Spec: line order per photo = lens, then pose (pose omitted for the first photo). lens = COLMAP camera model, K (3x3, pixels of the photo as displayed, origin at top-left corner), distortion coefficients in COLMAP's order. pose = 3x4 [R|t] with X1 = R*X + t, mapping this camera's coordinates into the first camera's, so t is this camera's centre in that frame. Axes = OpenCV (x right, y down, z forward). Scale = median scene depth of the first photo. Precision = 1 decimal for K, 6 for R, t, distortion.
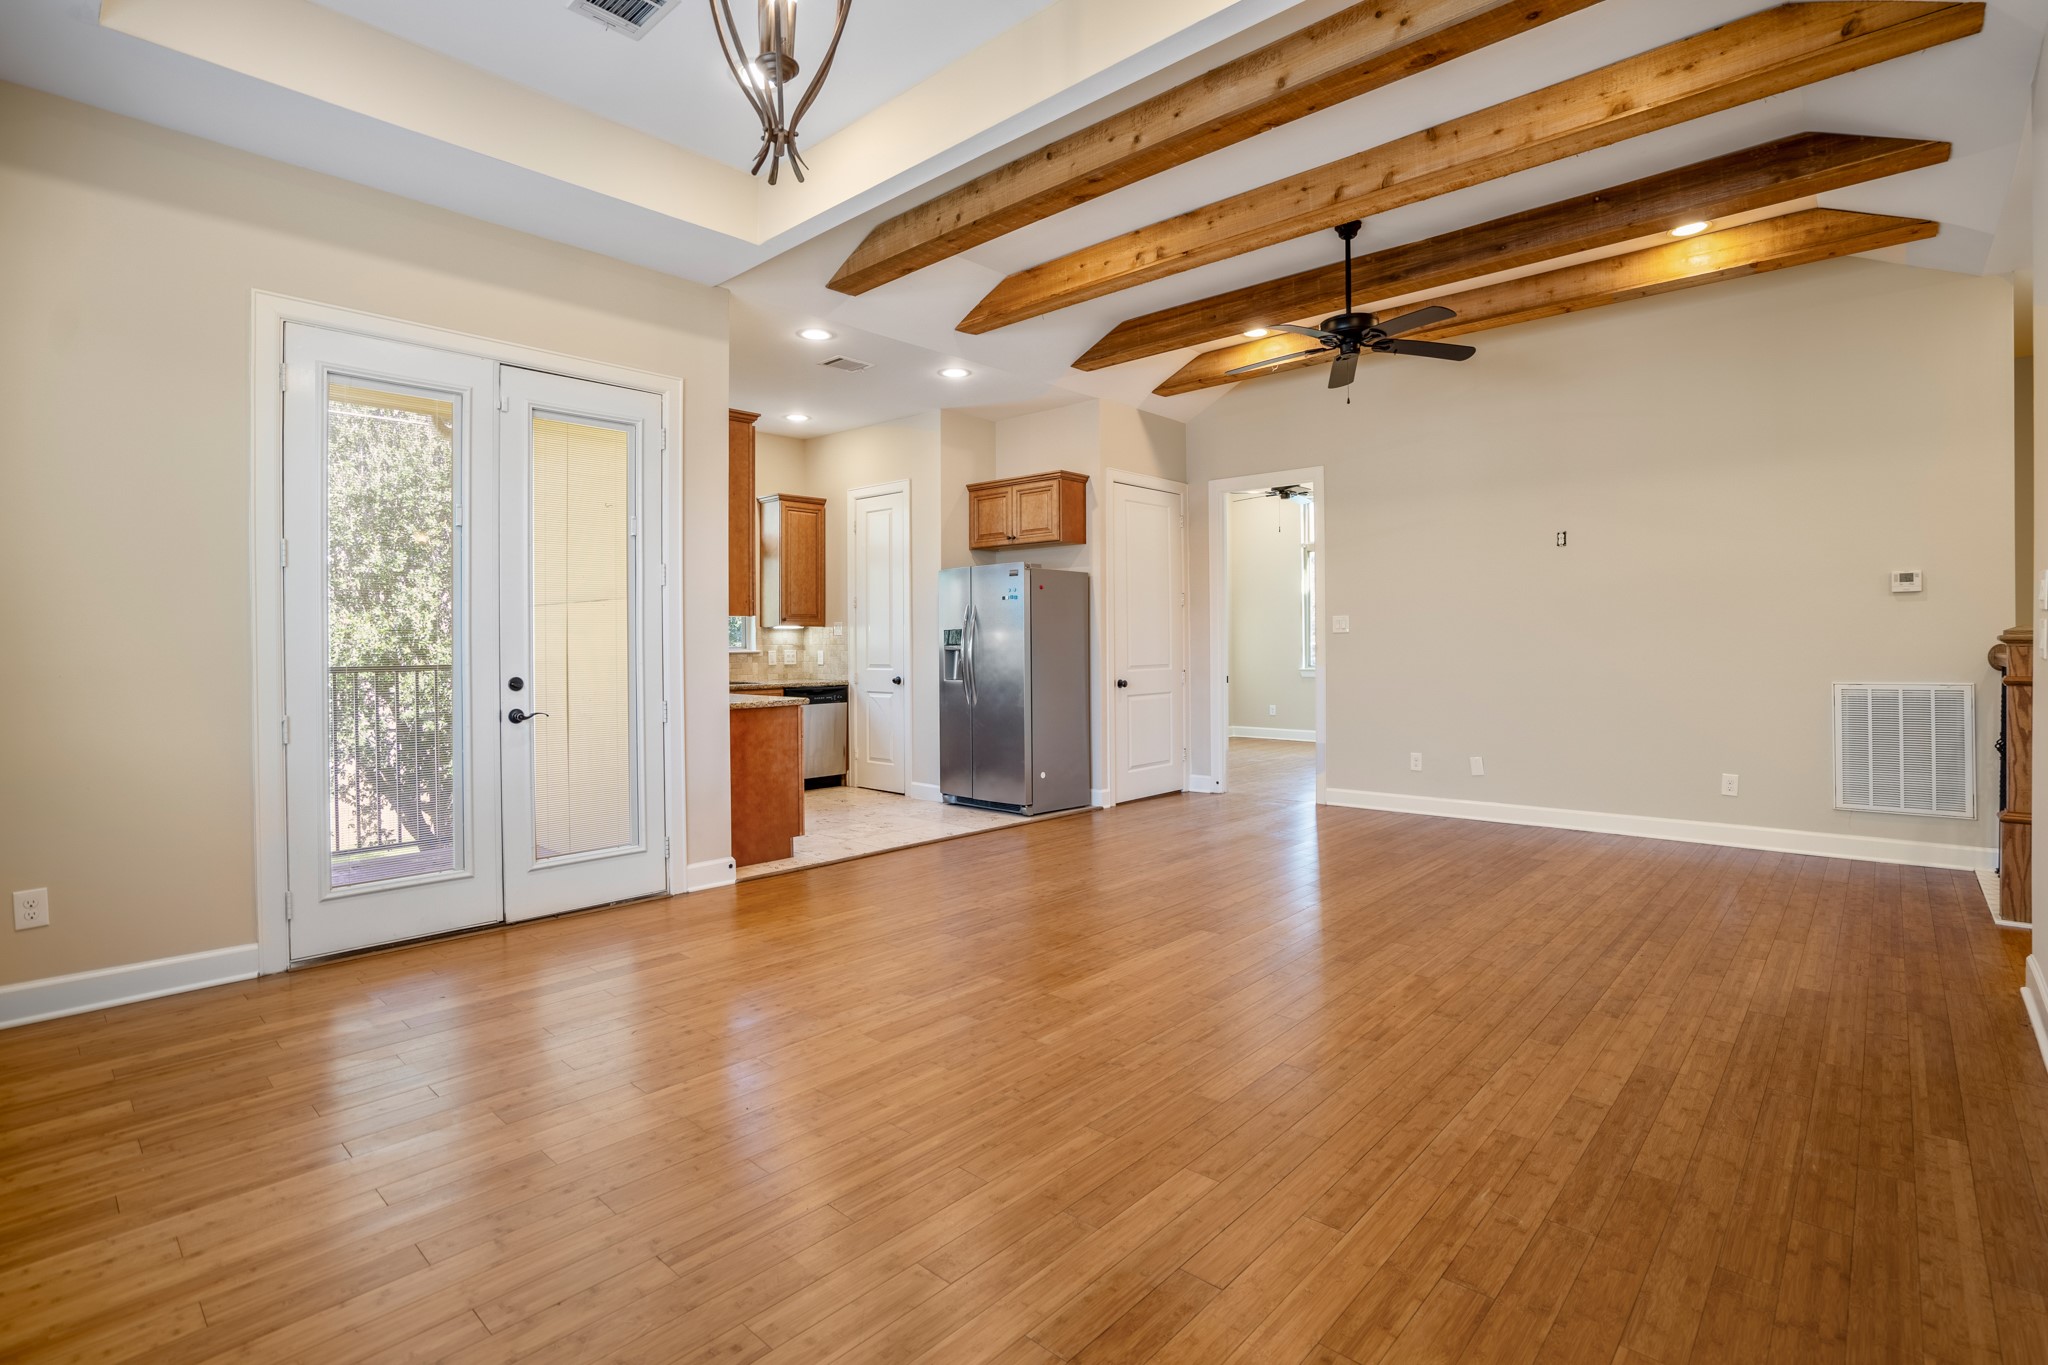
lens RADIAL K [[971.6, 0, 1042.0], [0, 971.6, 666.4], [0, 0, 1]] dist [-0.055267, 0.018682]
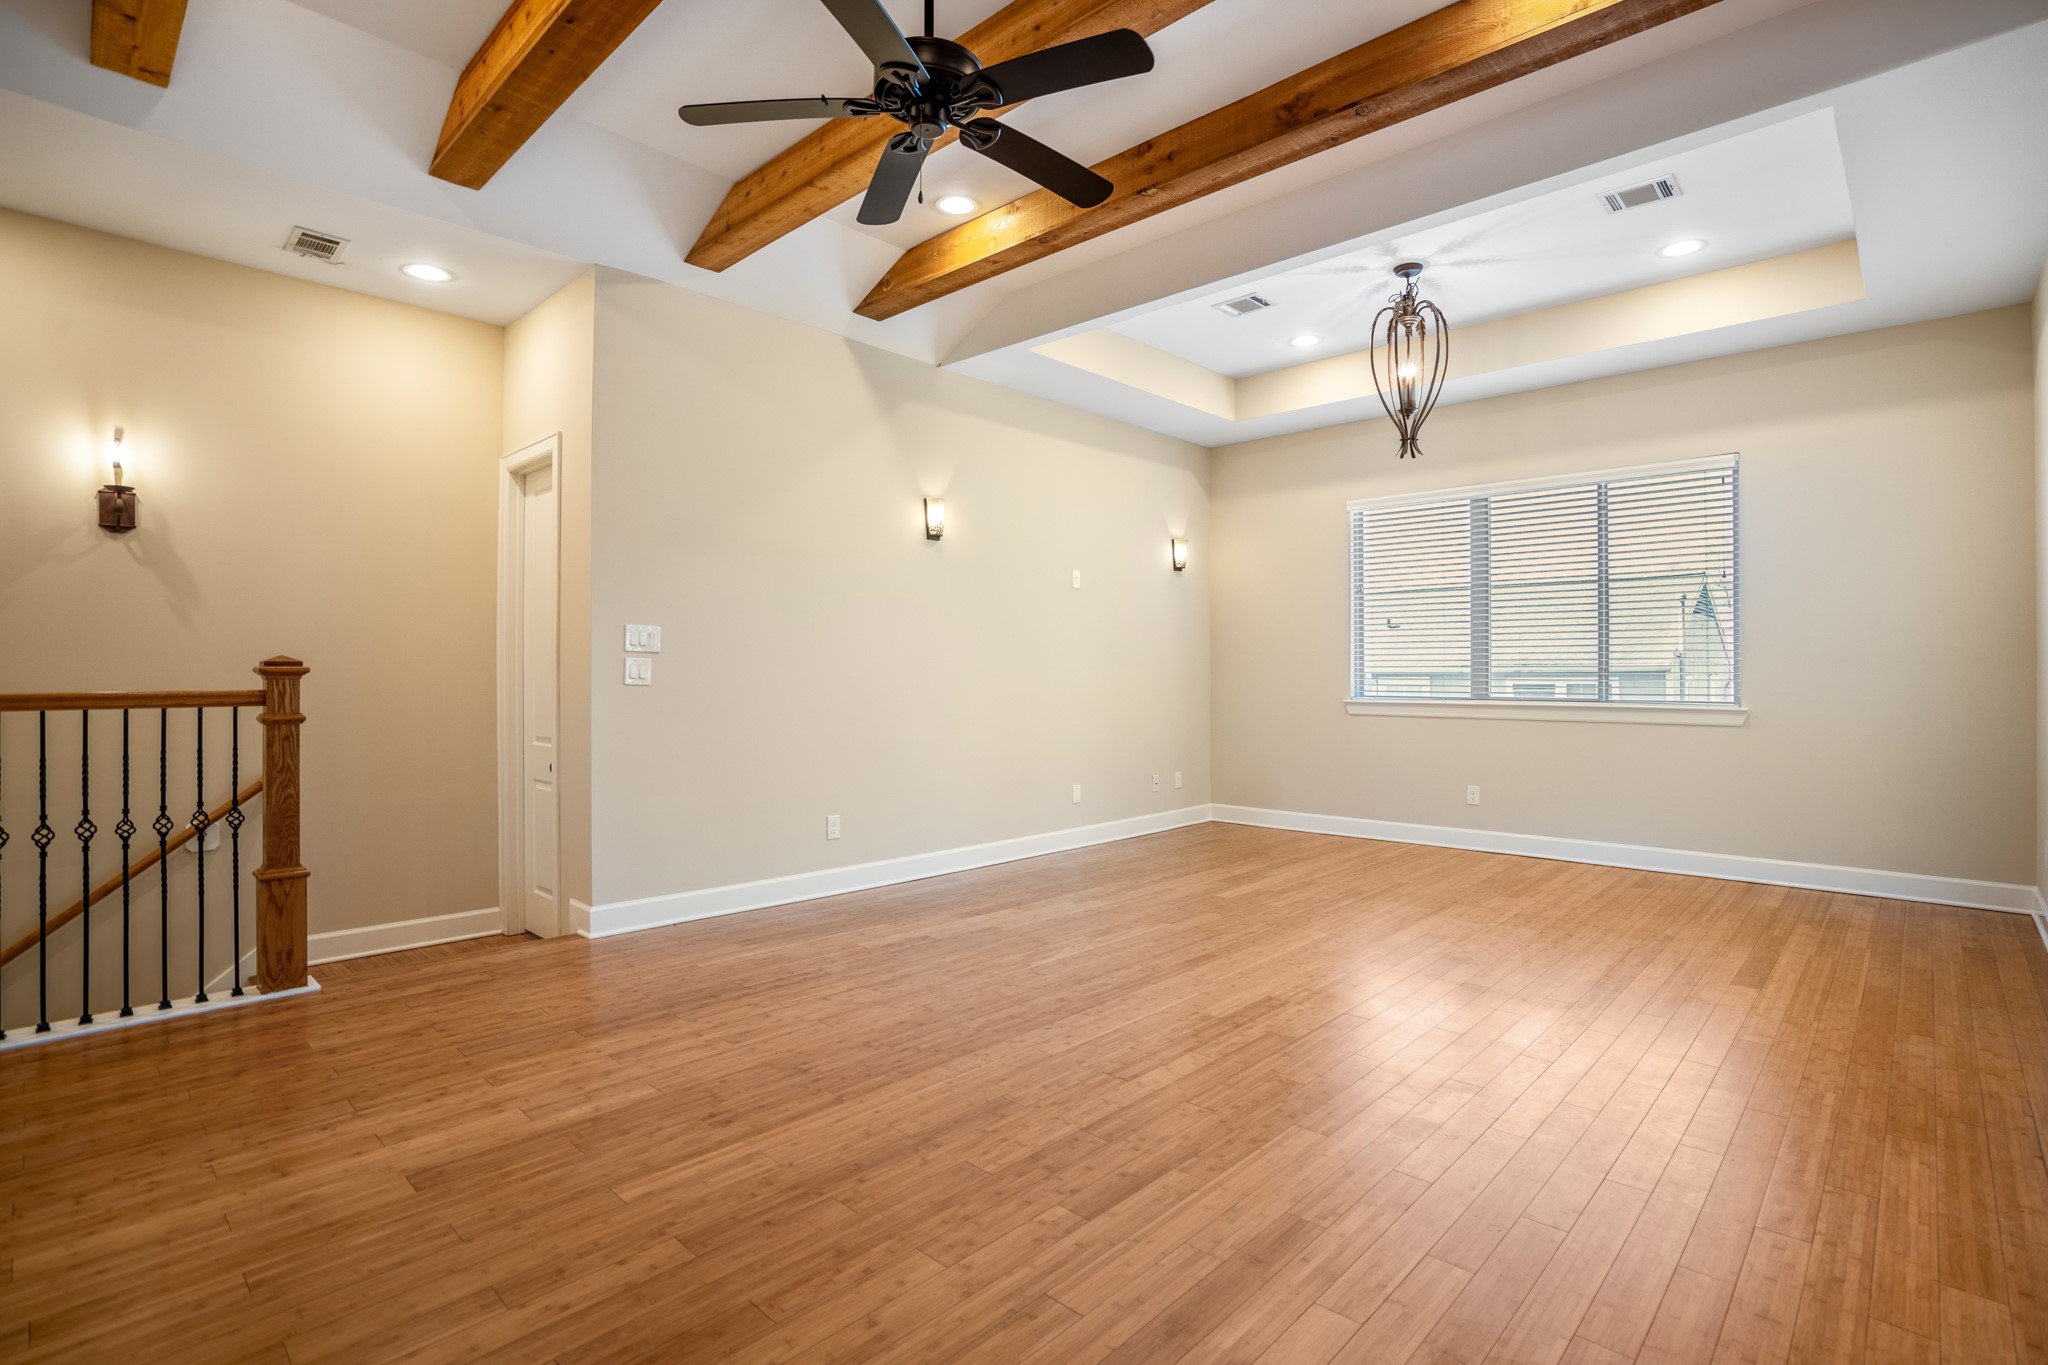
lens RADIAL K [[971.6, 0, 1031.8], [0, 971.6, 682.8], [0, 0, 1]] dist [-0.055267, 0.018682]
pose [[-0.999409, 0.006424, 0.033770, 0.290138], [0.007524, 0.999442, 0.032534, -0.040755], [-0.033542, 0.032769, -0.998900, 1.787232]]
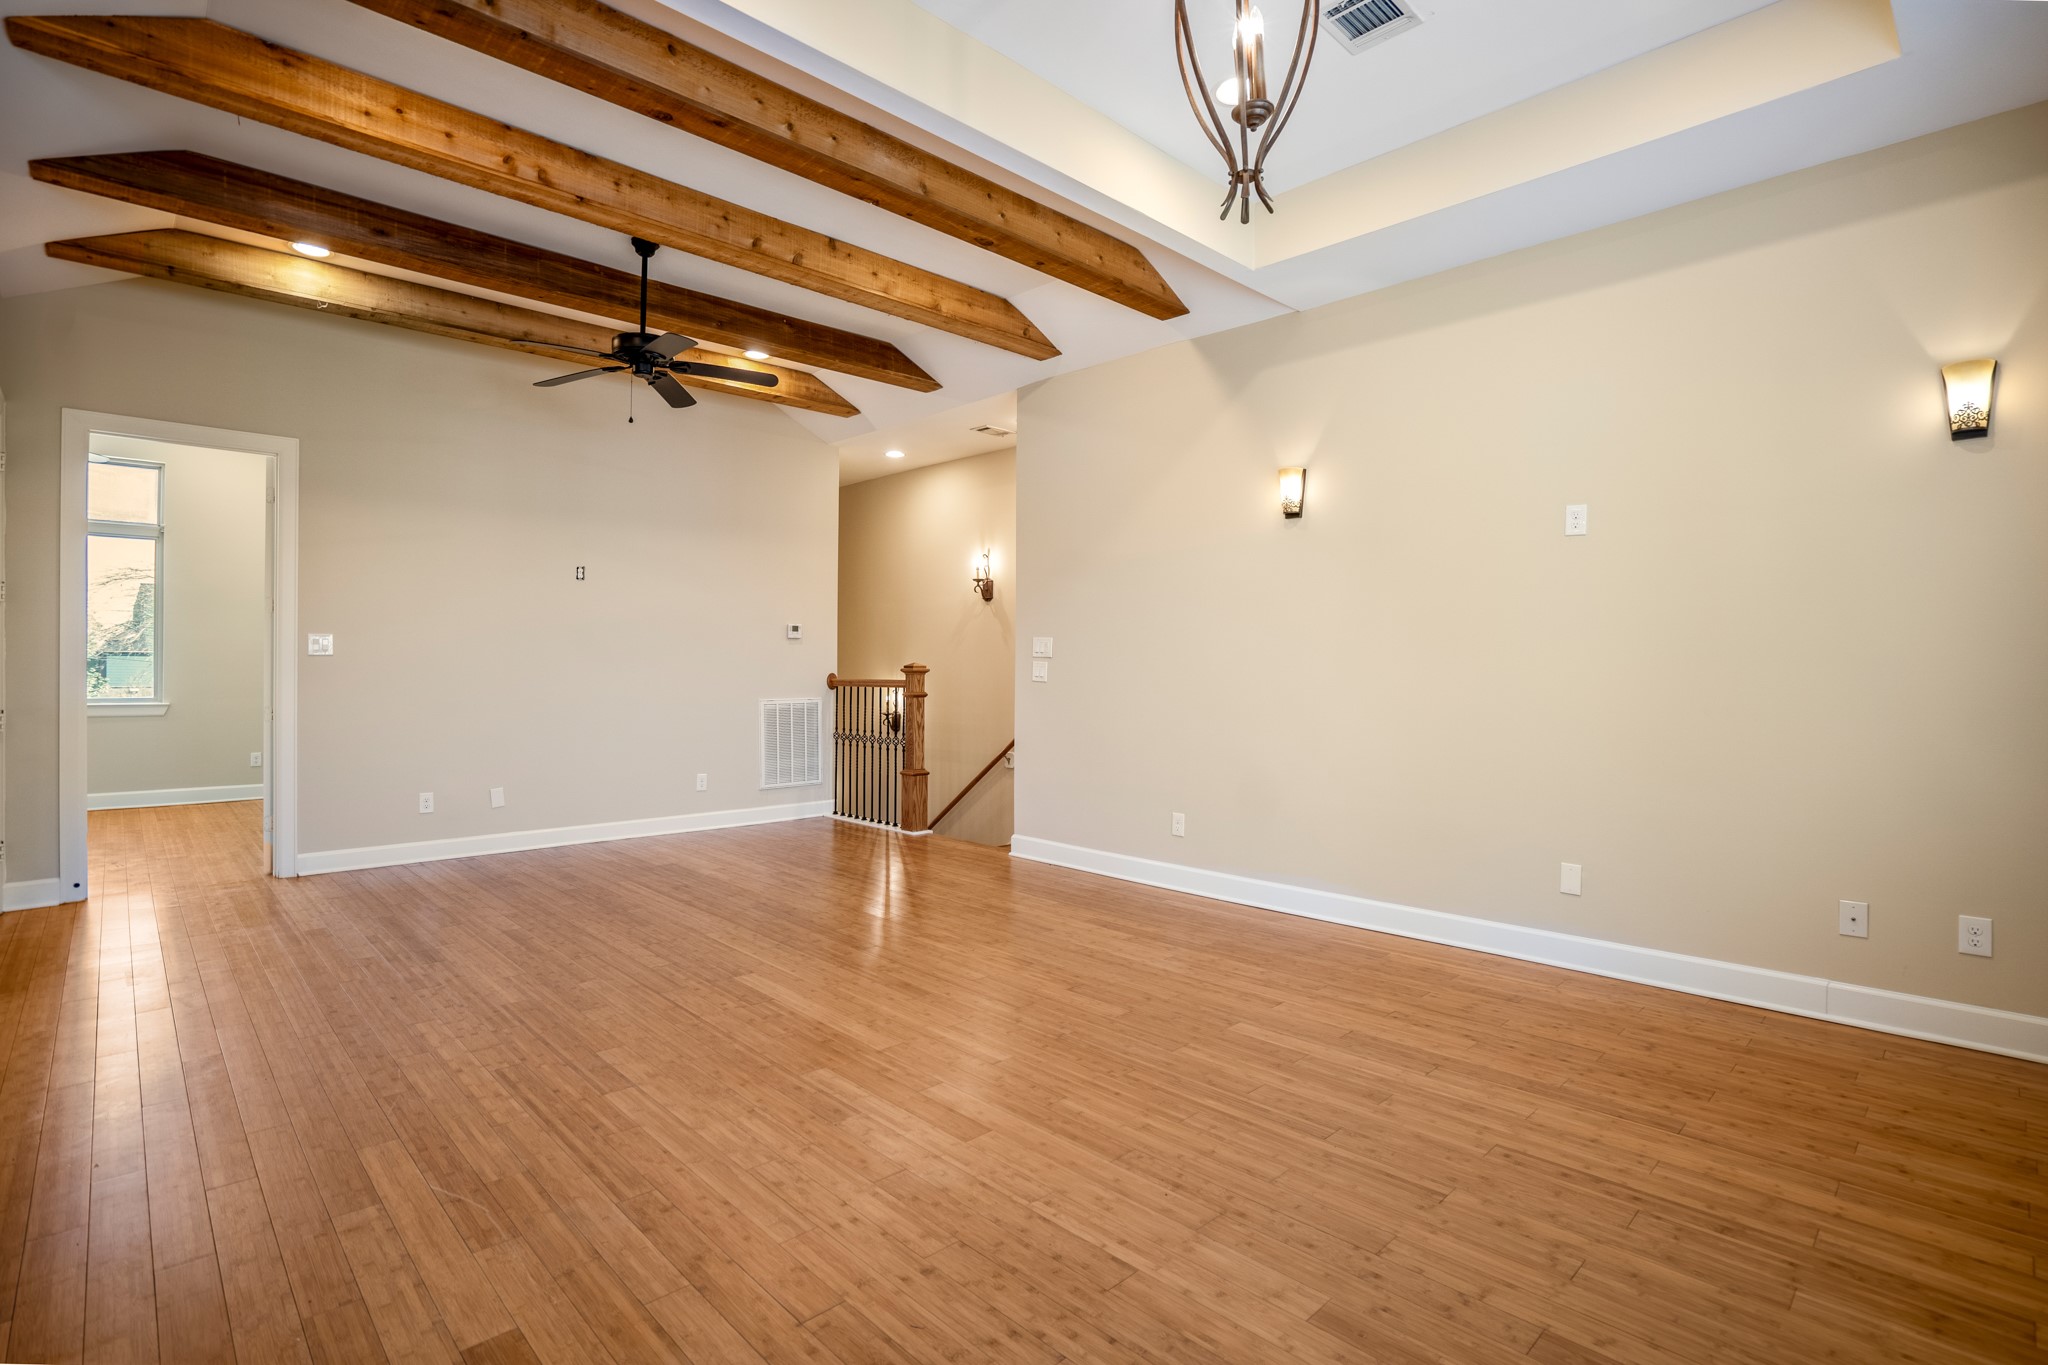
lens RADIAL K [[971.6, 0, 1011.9], [0, 971.6, 684.7], [0, 0, 1]] dist [-0.055267, 0.018682]
pose [[0.081407, -0.006451, 0.996660, -0.723191], [0.015295, 0.999869, 0.005222, -0.009901], [-0.996564, 0.014819, 0.081495, 0.641224]]
